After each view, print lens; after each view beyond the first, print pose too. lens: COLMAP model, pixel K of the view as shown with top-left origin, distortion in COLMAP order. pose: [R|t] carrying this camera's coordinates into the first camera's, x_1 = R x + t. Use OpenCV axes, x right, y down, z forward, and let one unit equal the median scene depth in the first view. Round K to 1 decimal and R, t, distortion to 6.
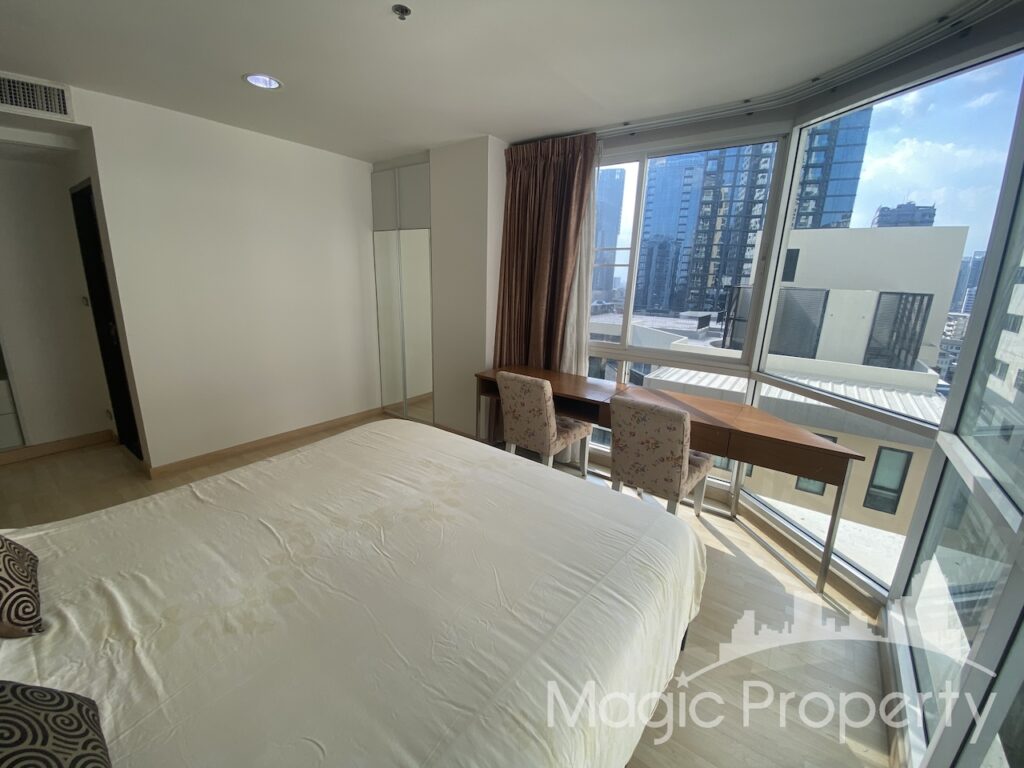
lens RADIAL K [[411.5, 0, 512.0], [0, 411.5, 382.2], [0, 0, 1]] dist [0.026167, -0.021197]
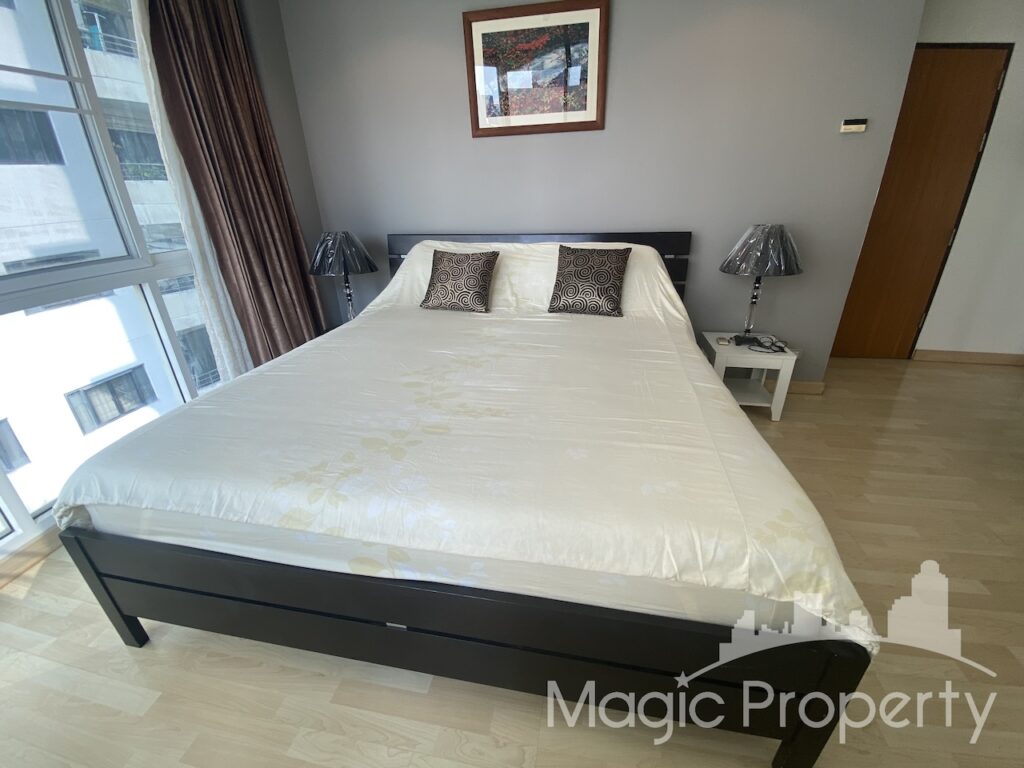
lens RADIAL K [[425.1, 0, 511.2], [0, 425.1, 379.5], [0, 0, 1]] dist [0.024871, -0.024496]
pose [[-0.895502, 0.171429, -0.410718, 0.036089], [-0.109473, 0.809642, 0.576624, -0.230616], [0.431385, 0.561330, -0.706269, 1.486030]]
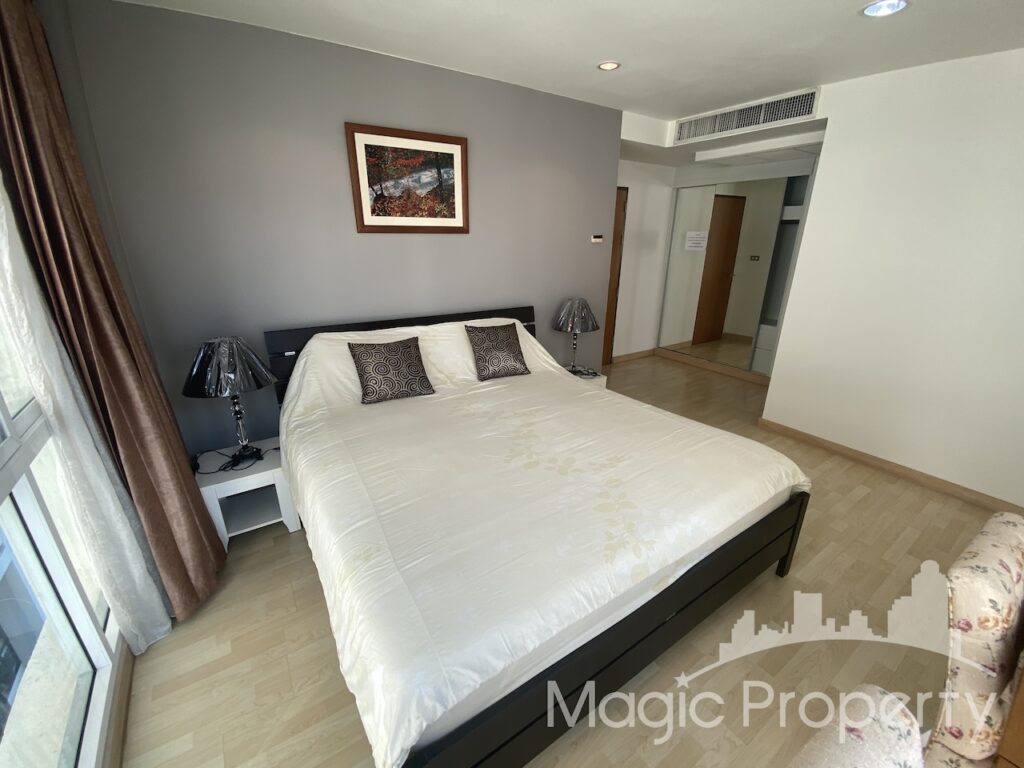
lens RADIAL K [[411.5, 0, 512.0], [0, 411.5, 382.2], [0, 0, 1]] dist [0.026167, -0.021197]
pose [[-0.329532, 0.286418, -0.899652, 0.669943], [-0.244349, 0.894538, 0.374292, -0.250827], [0.911977, 0.343171, -0.224793, 0.962059]]
